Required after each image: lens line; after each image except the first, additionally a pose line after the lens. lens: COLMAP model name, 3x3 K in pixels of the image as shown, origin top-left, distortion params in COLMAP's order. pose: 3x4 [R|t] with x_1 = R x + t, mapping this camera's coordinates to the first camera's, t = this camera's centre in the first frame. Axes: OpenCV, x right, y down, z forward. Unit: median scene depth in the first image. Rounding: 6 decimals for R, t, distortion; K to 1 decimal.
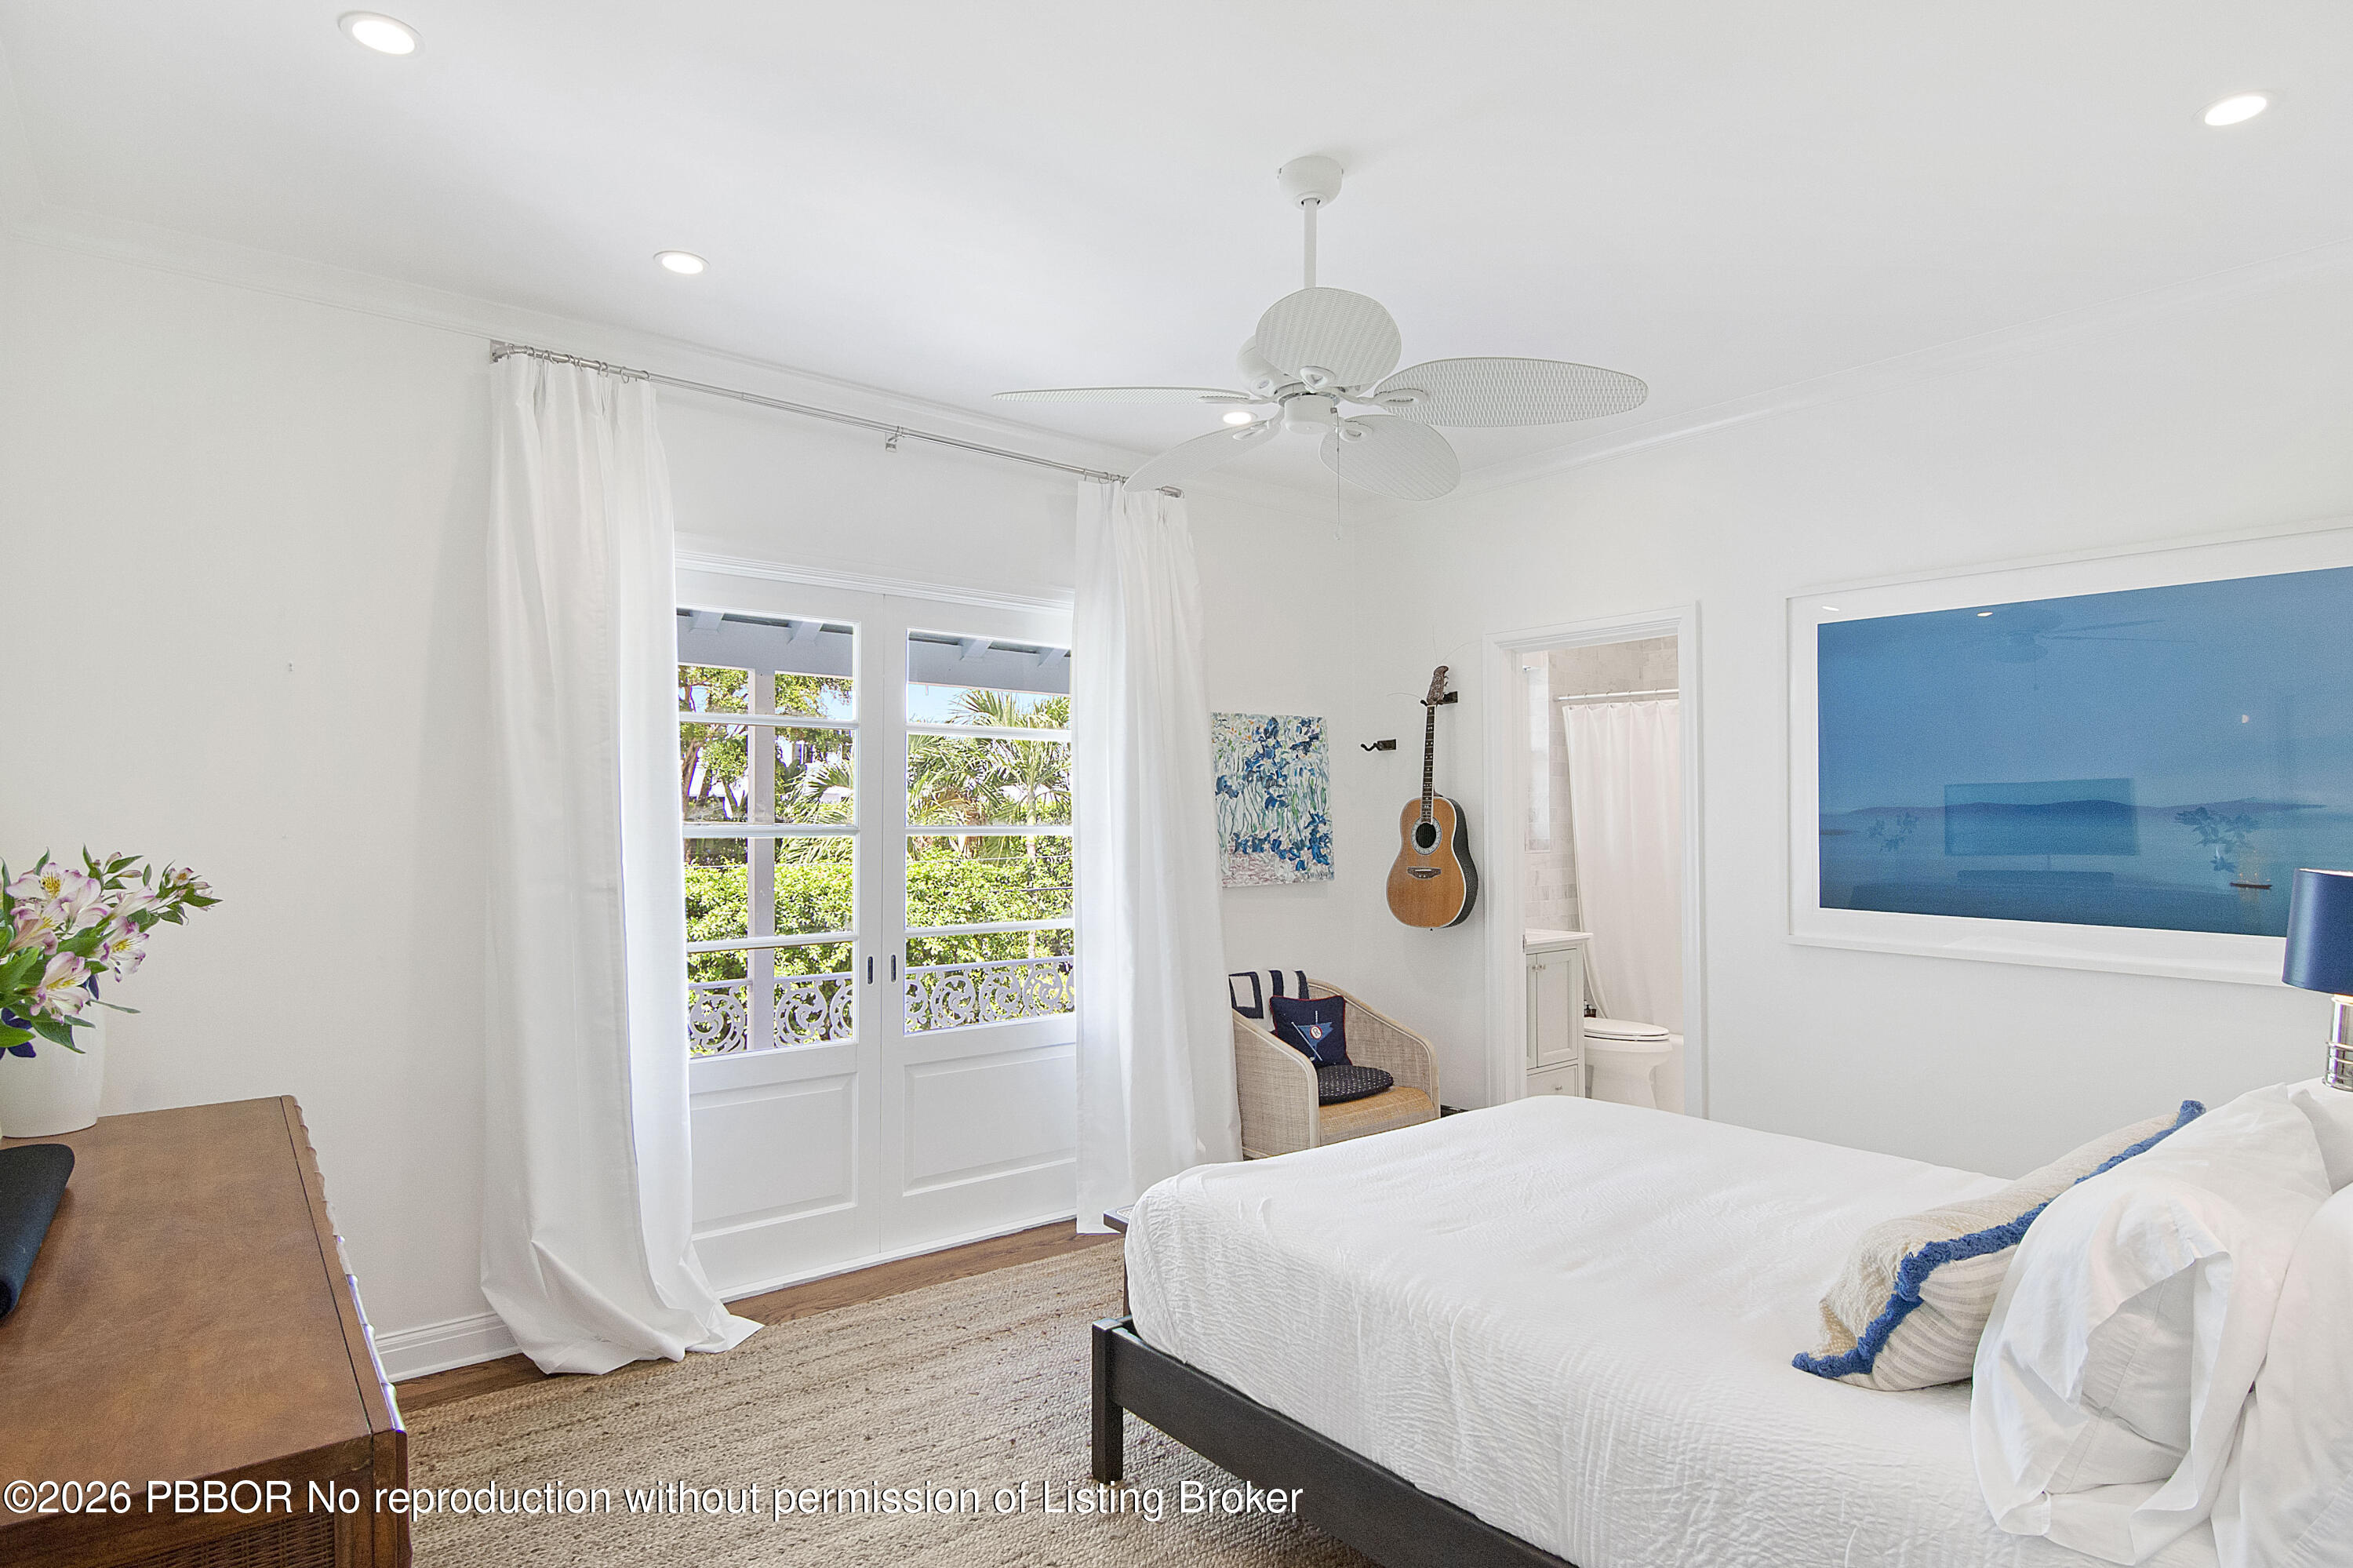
lens RADIAL K [[1183.5, 0, 1176.5], [0, 1183.5, 784.0], [0, 0, 1]] dist [-0.000466, 0.000136]
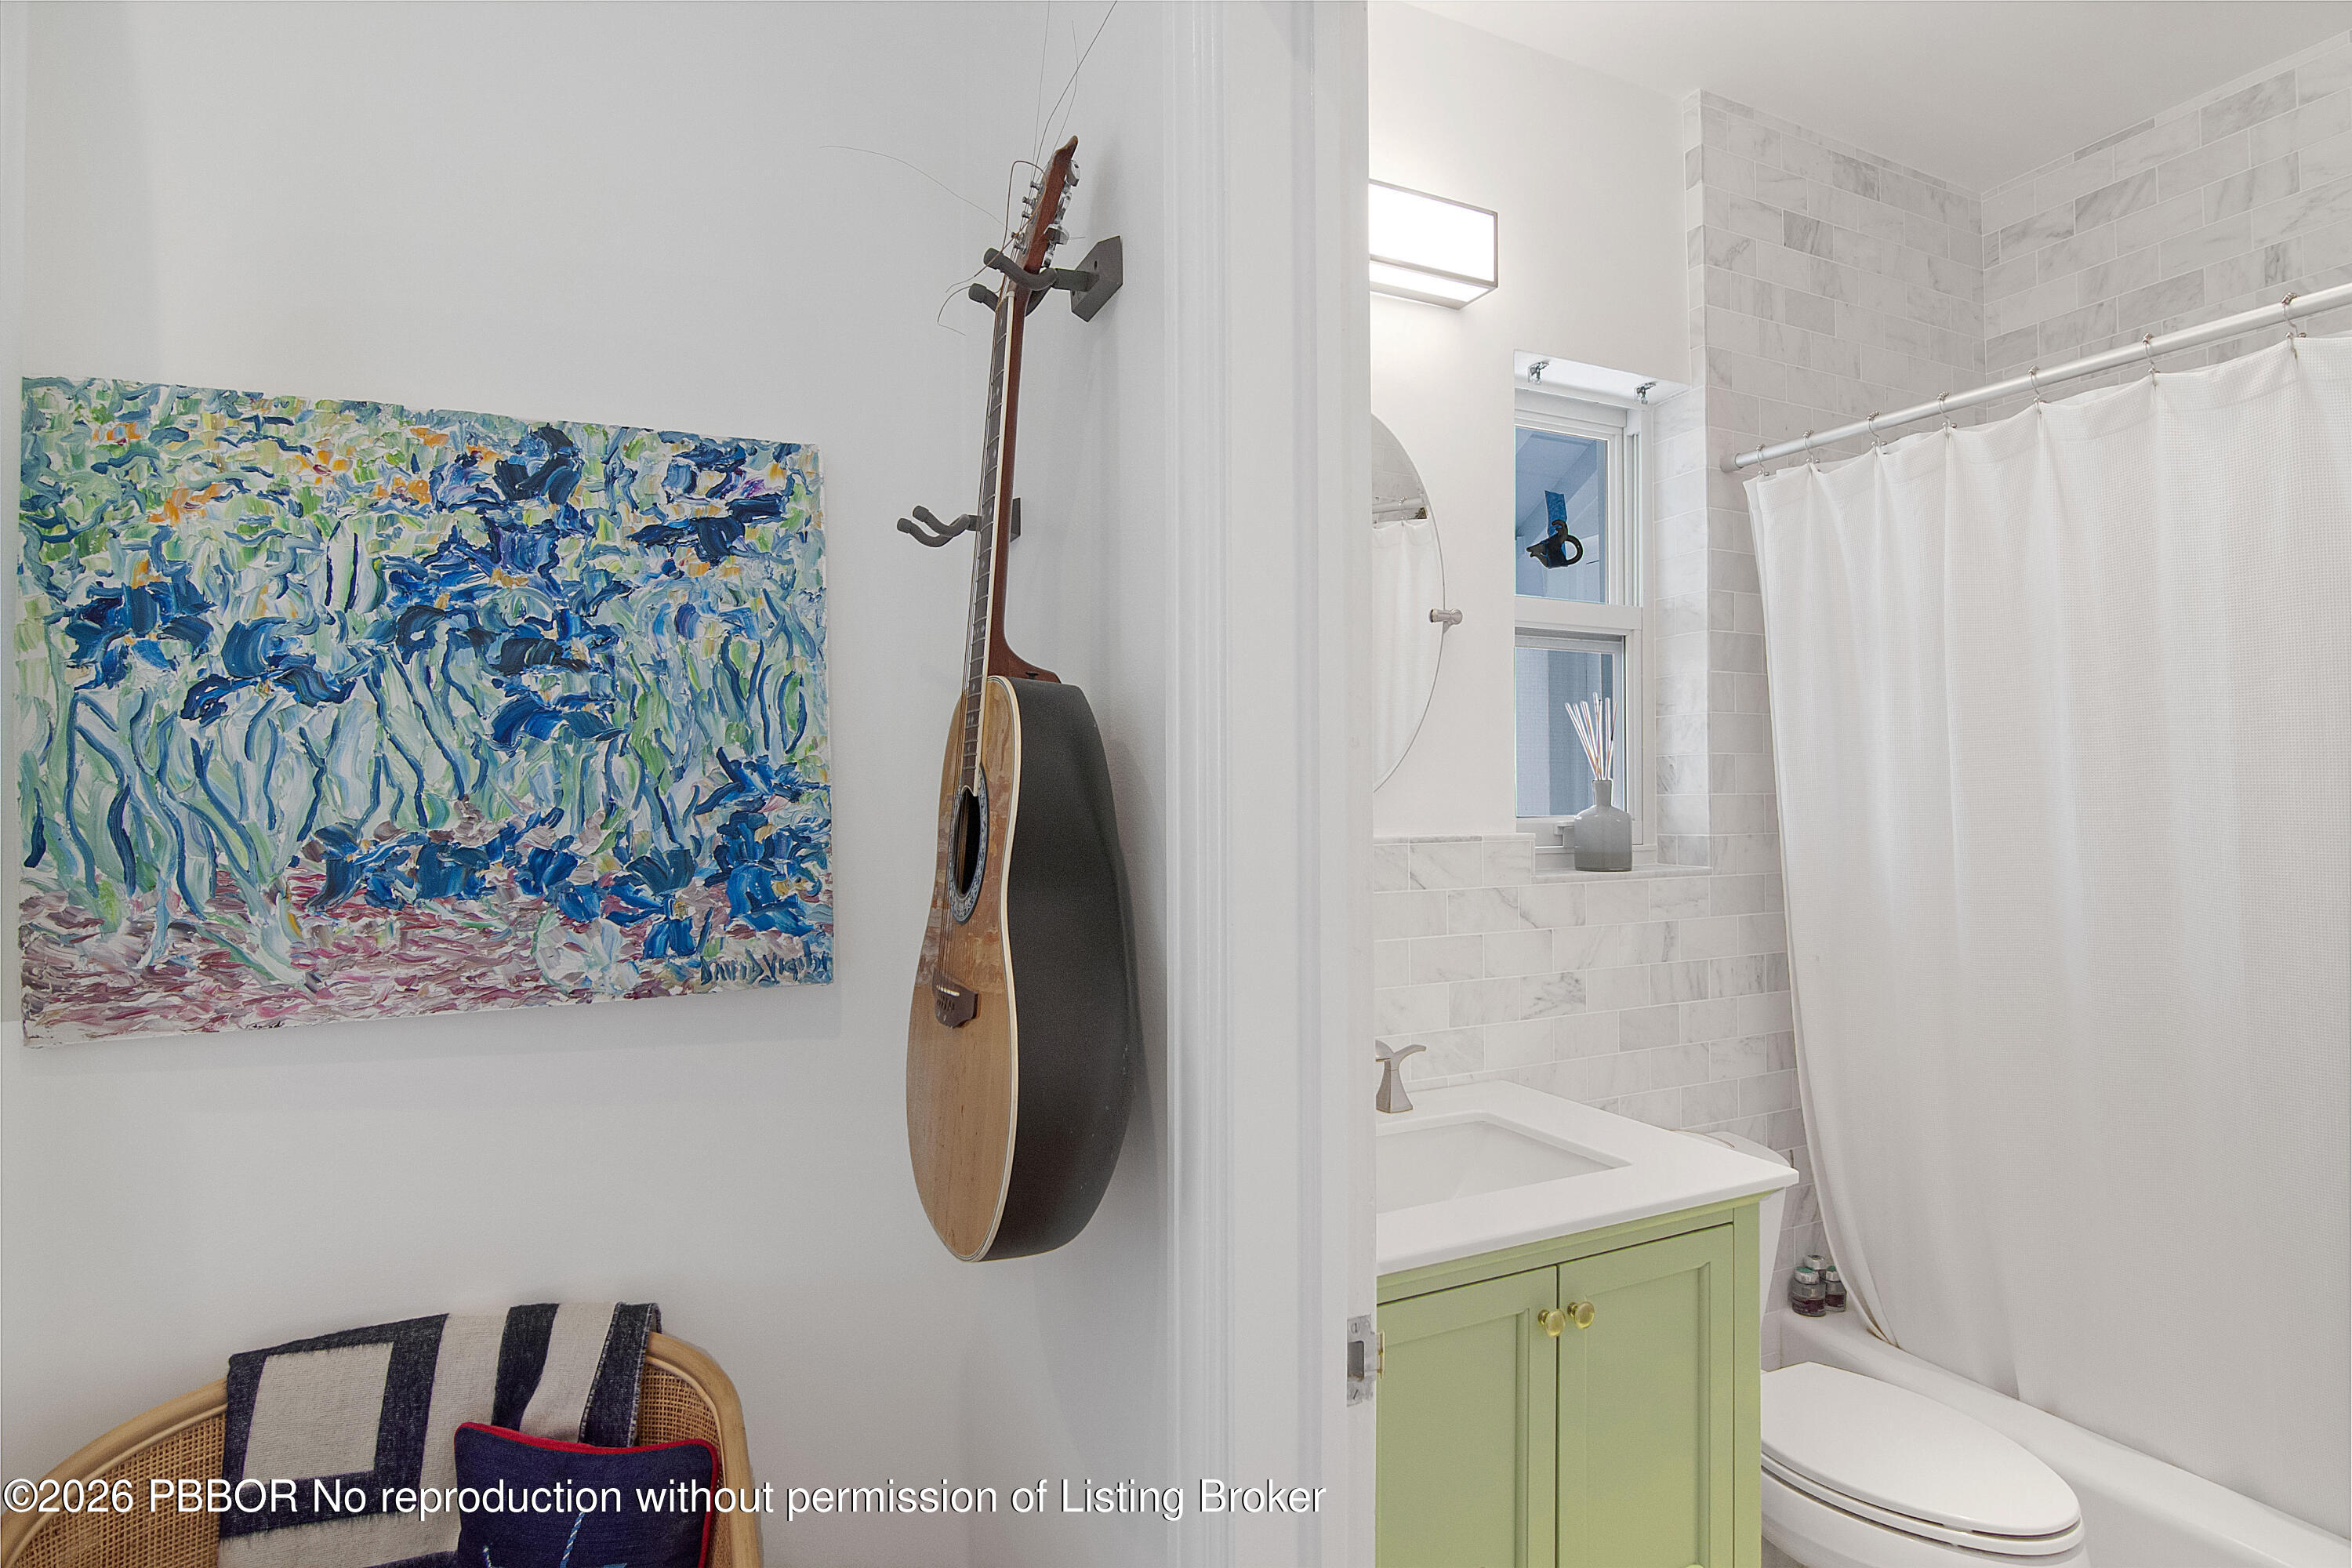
lens RADIAL K [[1182.9, 0, 1176.0], [0, 1182.9, 784.0], [0, 0, 1]] dist [-0.000466, 0.000136]
pose [[0.975093, -0.002433, -0.221783, 0.291953], [0.007489, 0.999731, 0.021961, 0.025163], [0.221669, -0.023075, 0.974849, 0.743357]]
